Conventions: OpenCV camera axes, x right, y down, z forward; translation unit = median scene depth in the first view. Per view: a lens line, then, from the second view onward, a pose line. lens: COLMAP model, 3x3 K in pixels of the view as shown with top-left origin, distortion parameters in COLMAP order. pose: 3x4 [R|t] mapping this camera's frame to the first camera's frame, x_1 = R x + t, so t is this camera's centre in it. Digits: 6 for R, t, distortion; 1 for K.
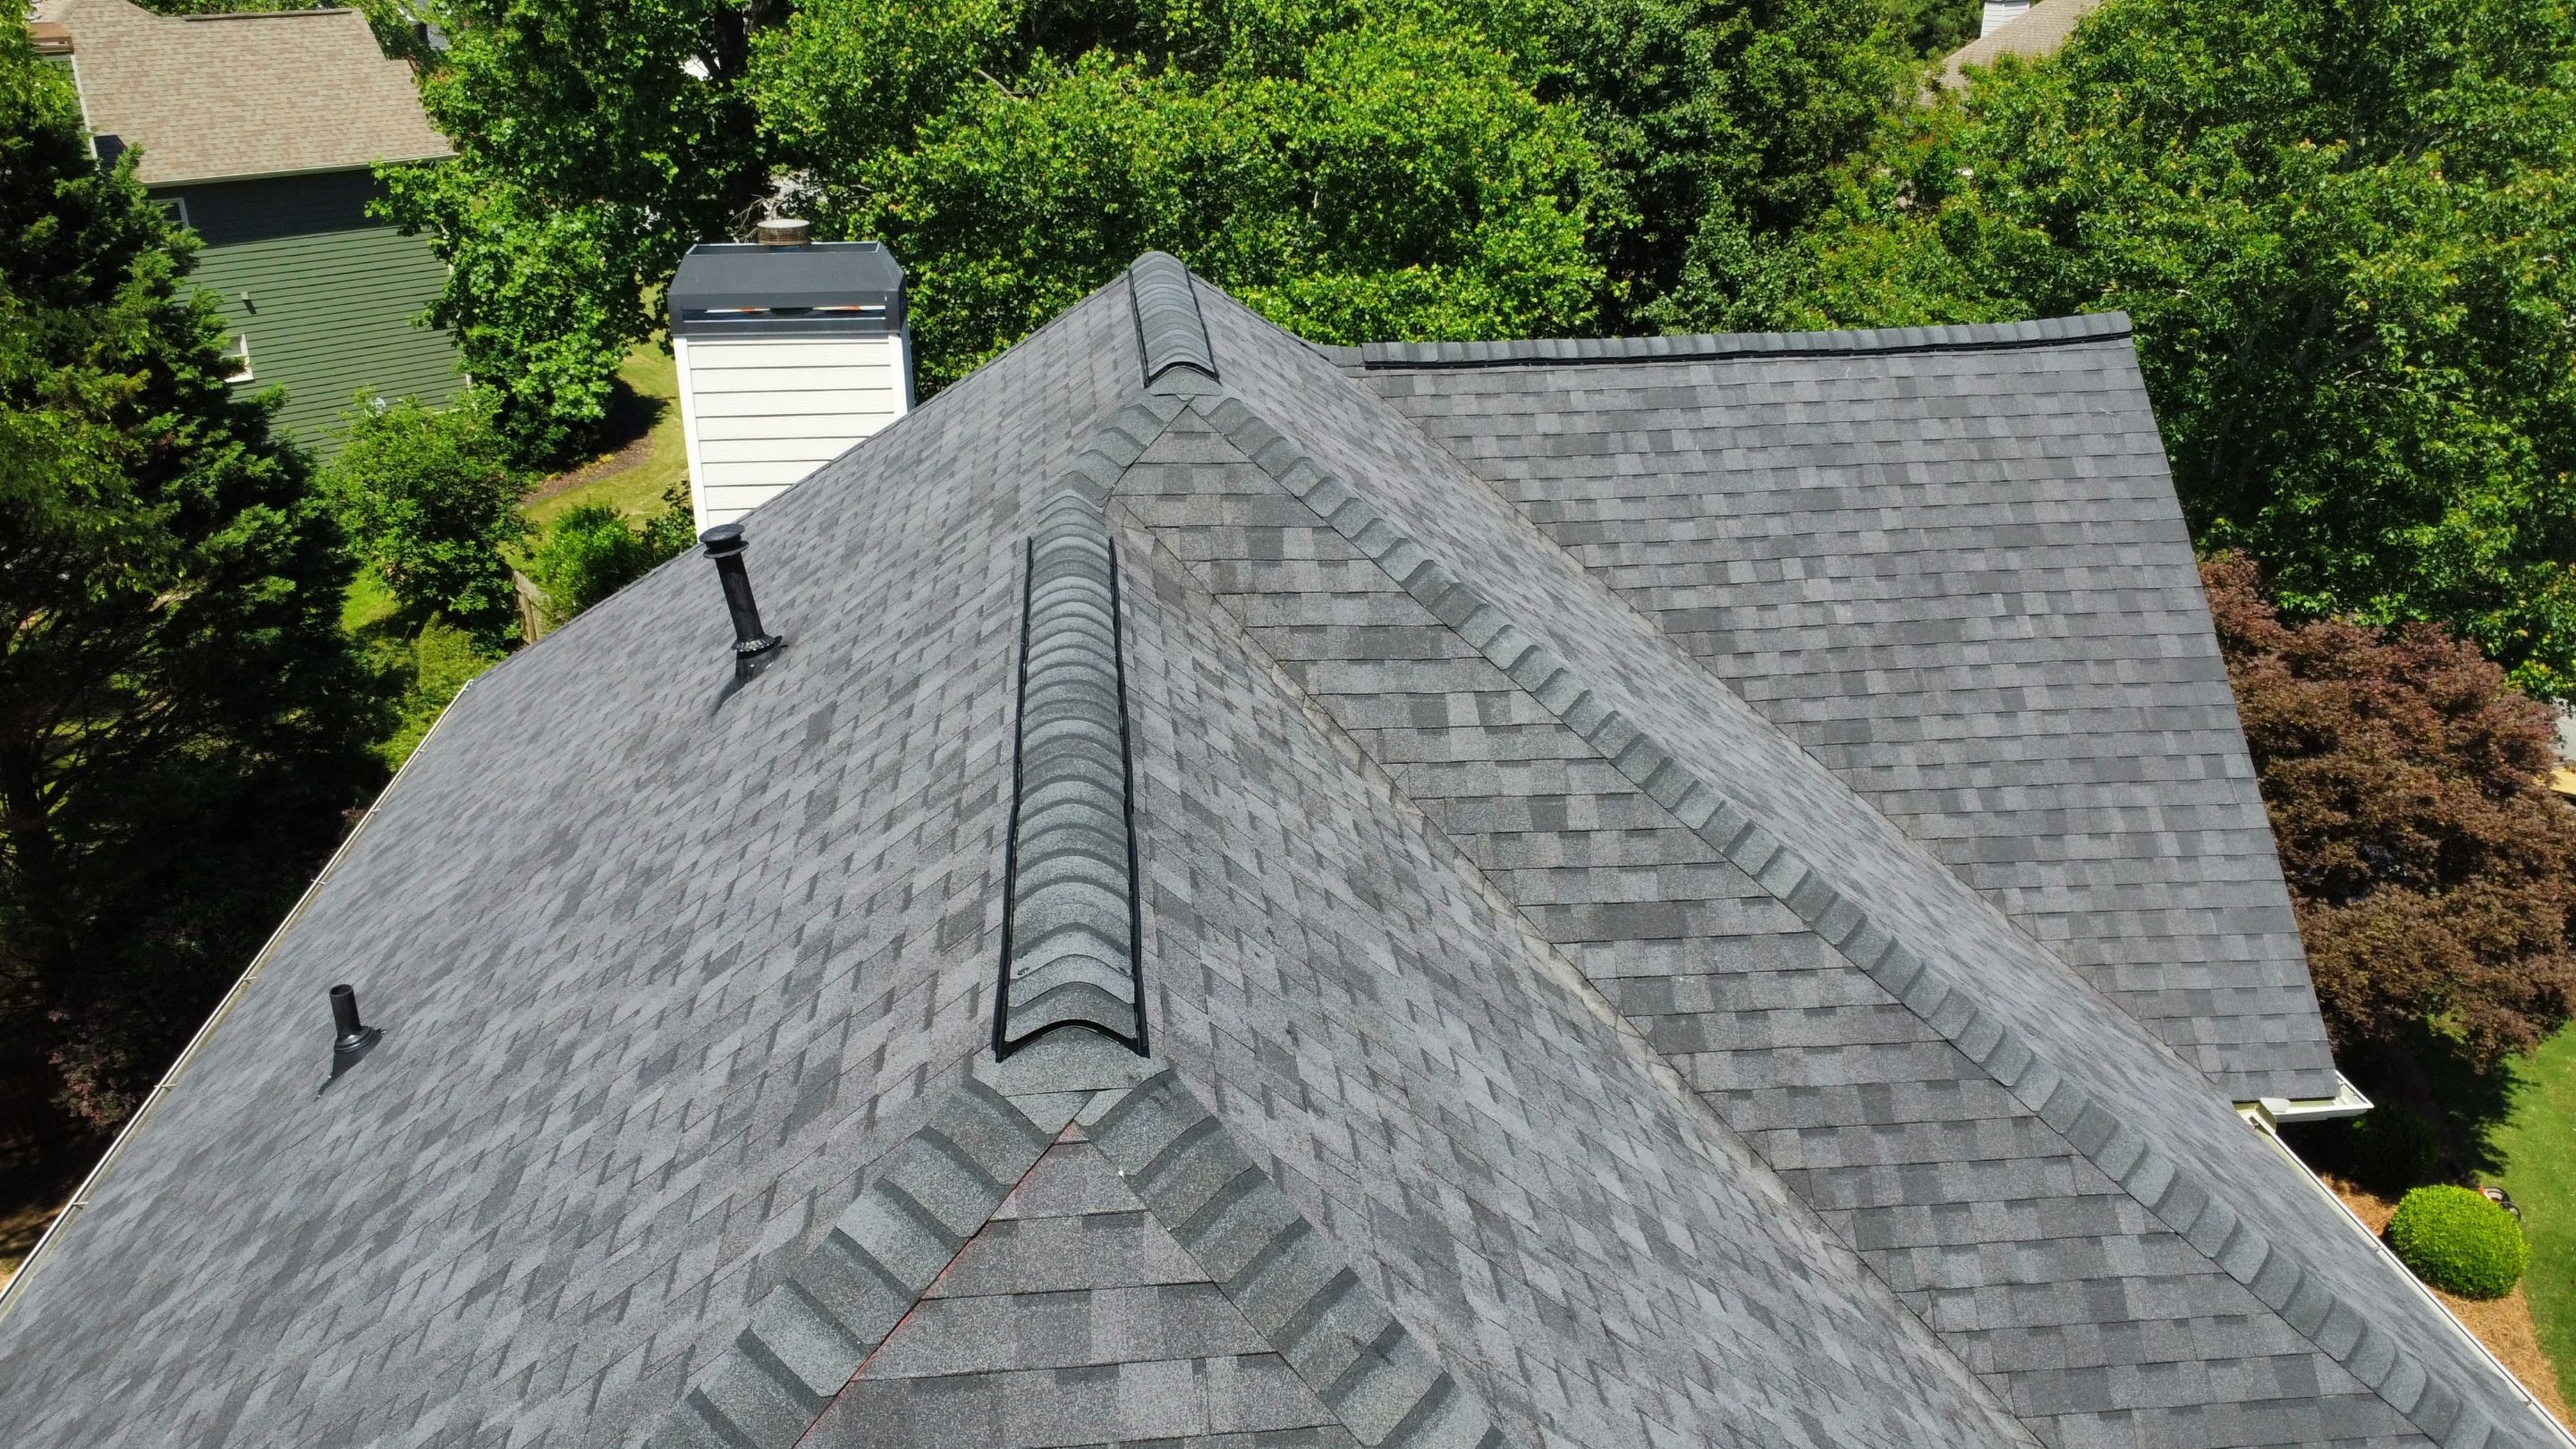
lens RADIAL K [[1929.1, 0, 1278.0], [0, 1929.1, 721.7], [0, 0, 1]] dist [-0.000813, 0.002649]
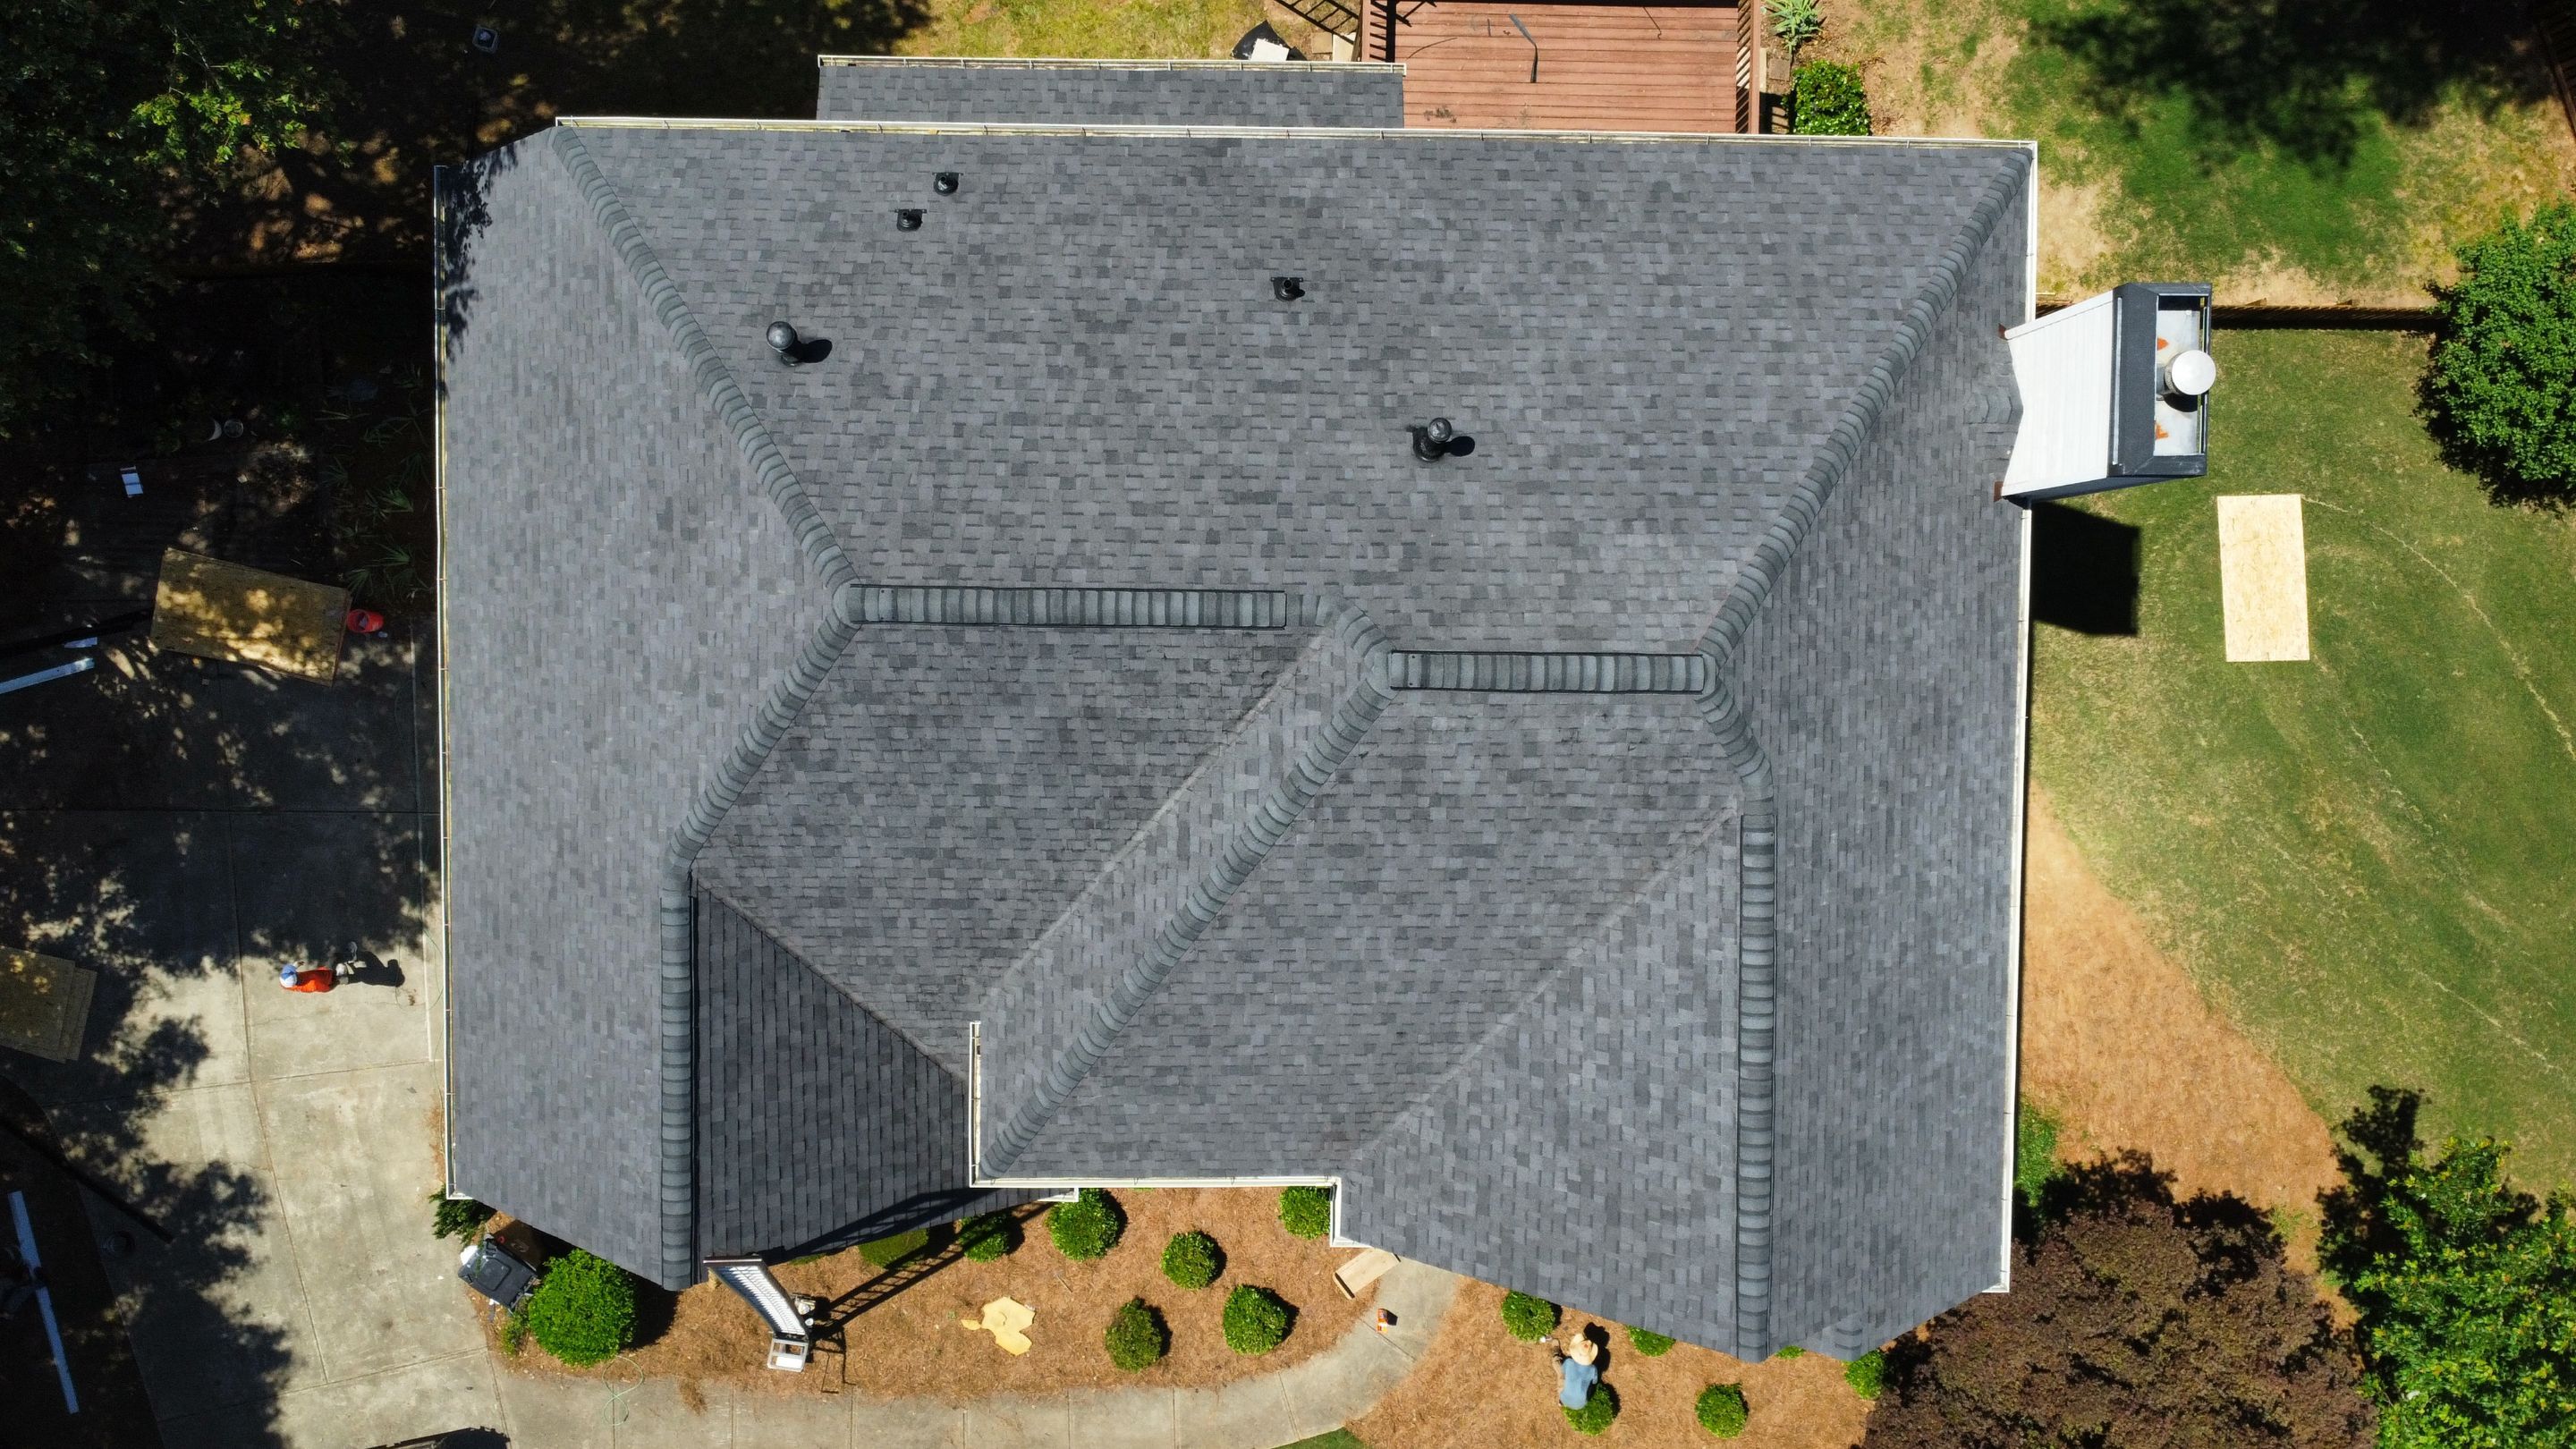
lens RADIAL K [[1929.1, 0, 1283.2], [0, 1929.1, 688.5], [0, 0, 1]] dist [-0.000813, 0.002649]
pose [[-0.111198, 0.993146, 0.035997, -0.067579], [-0.411696, -0.079003, 0.907890, -1.425390], [0.904512, 0.086136, 0.417659, 0.064687]]
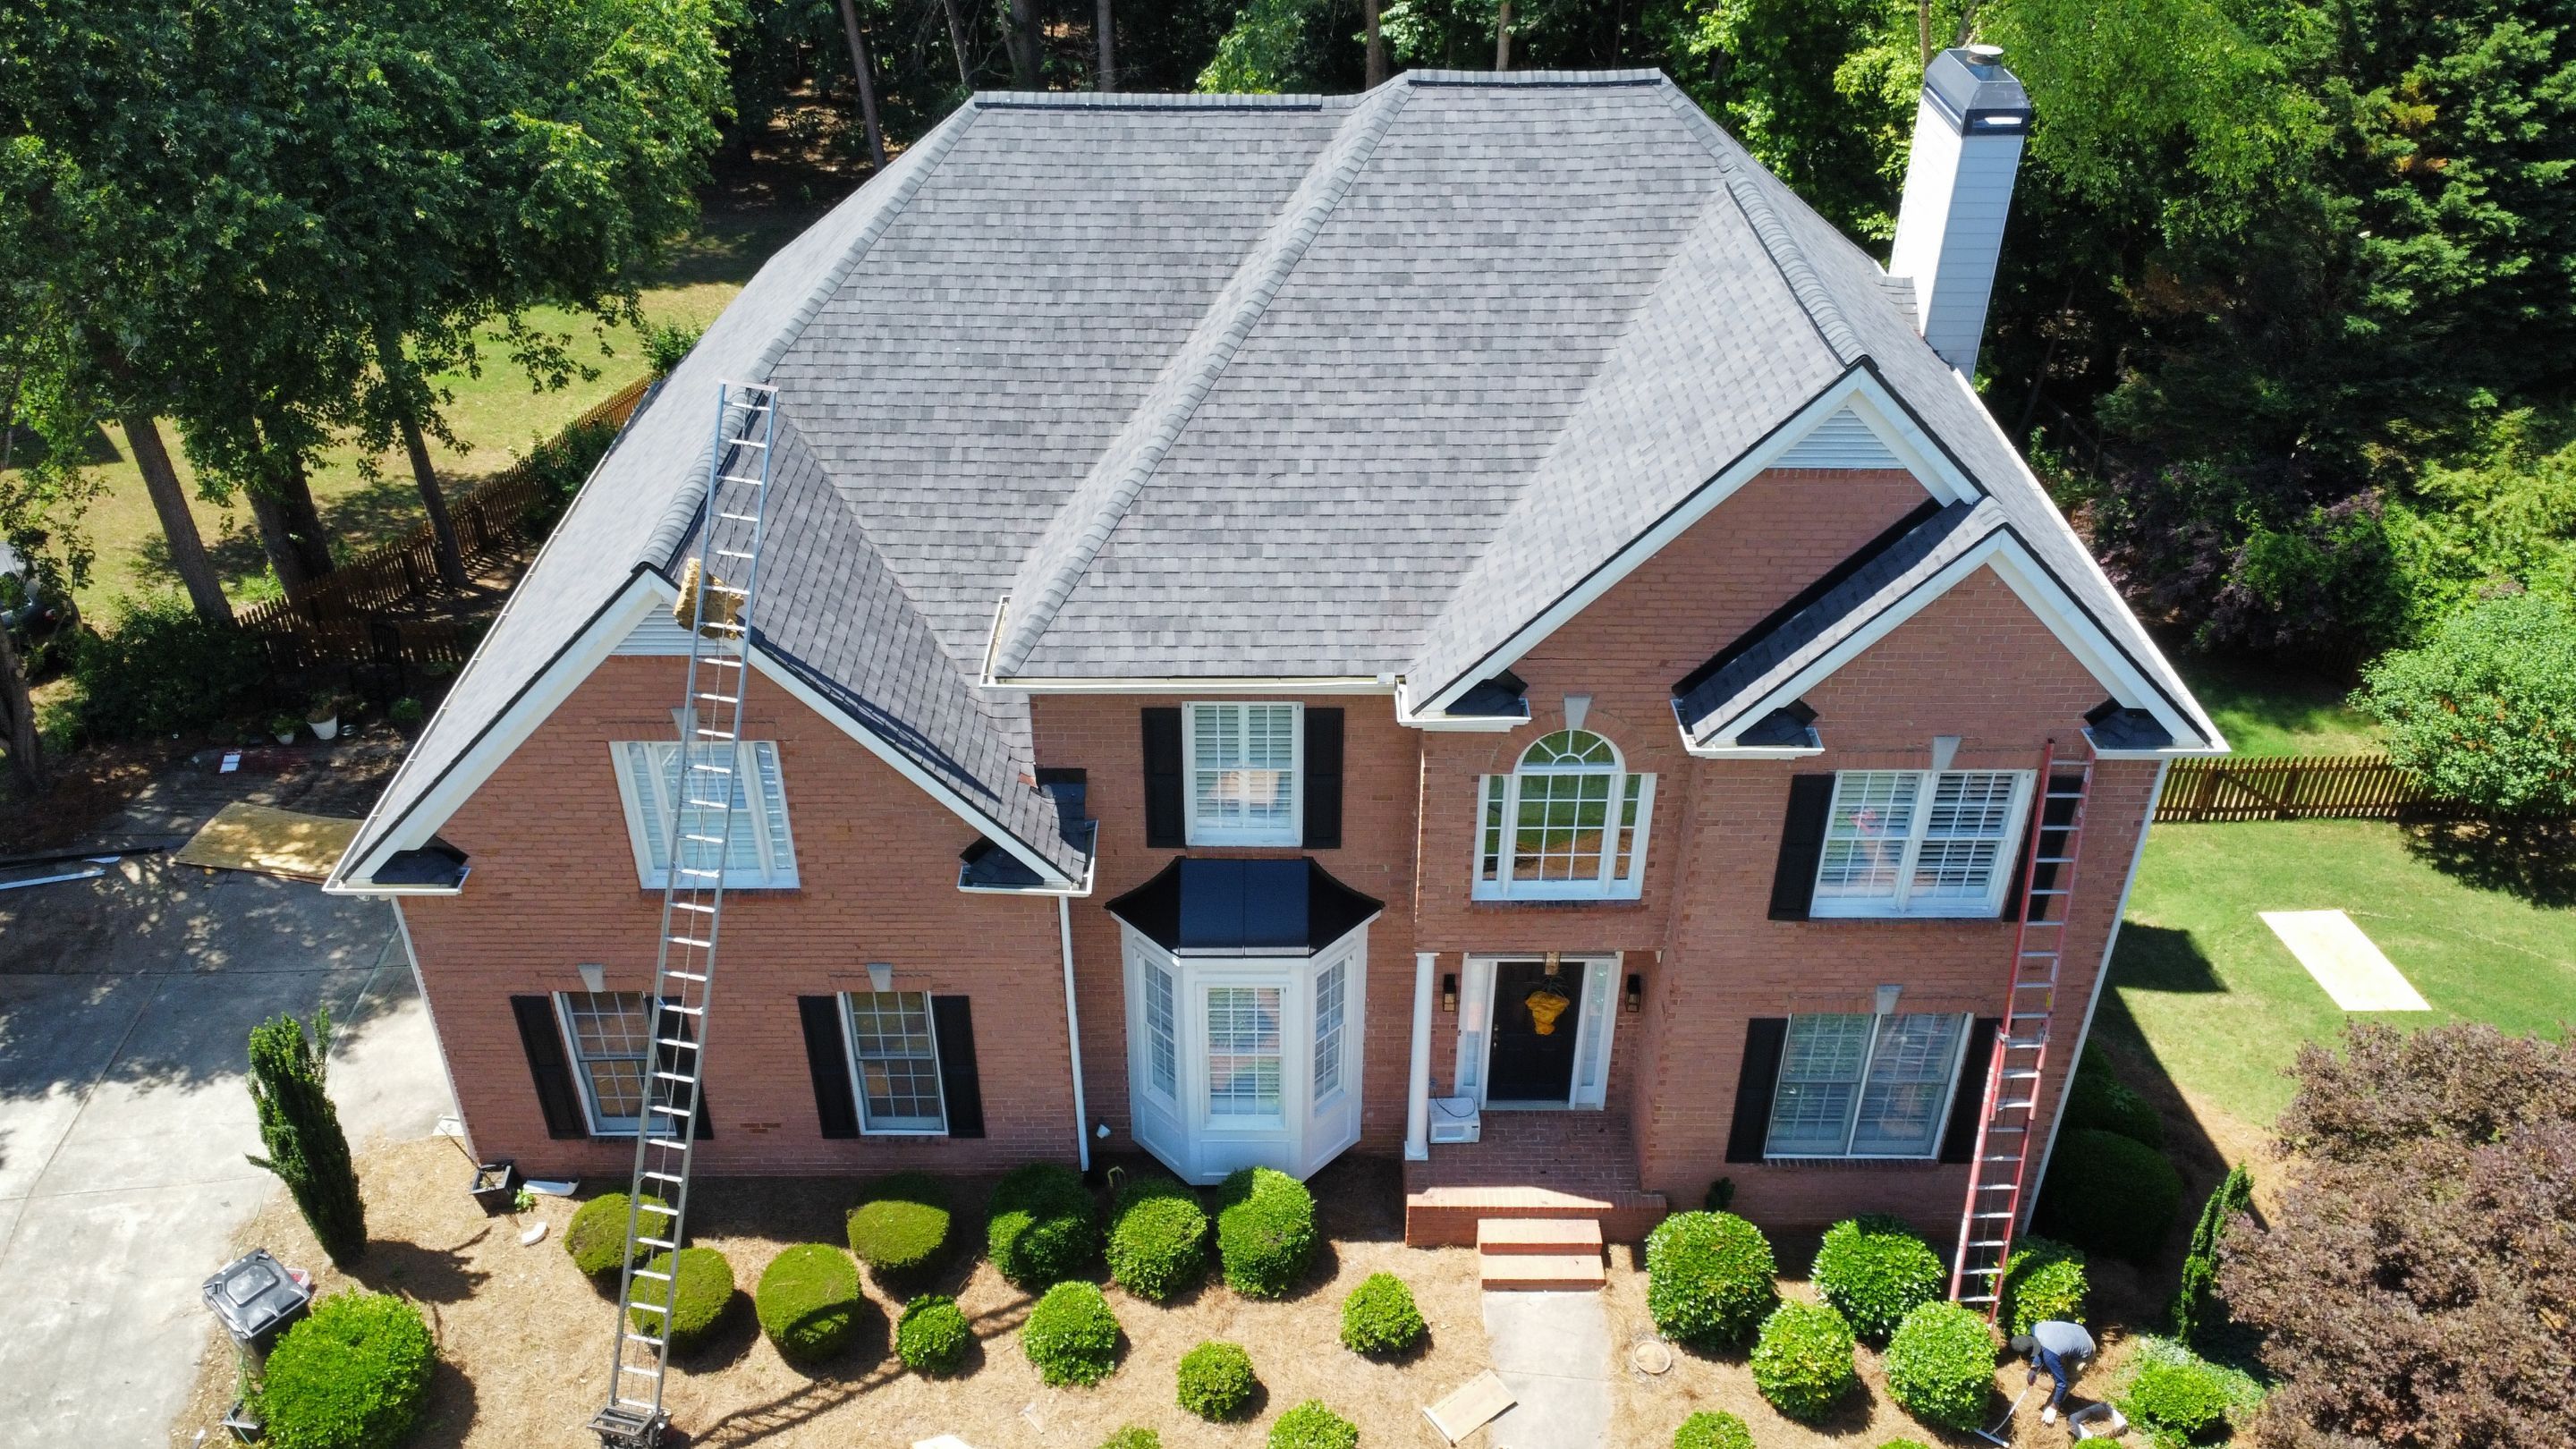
lens RADIAL K [[1929.1, 0, 1278.0], [0, 1929.1, 709.9], [0, 0, 1]] dist [-0.000813, 0.002649]
pose [[-0.101677, 0.548564, -0.829903, 1.808151], [-0.396680, 0.742680, 0.539510, -0.622225], [0.912309, 0.384062, 0.142091, 0.606535]]
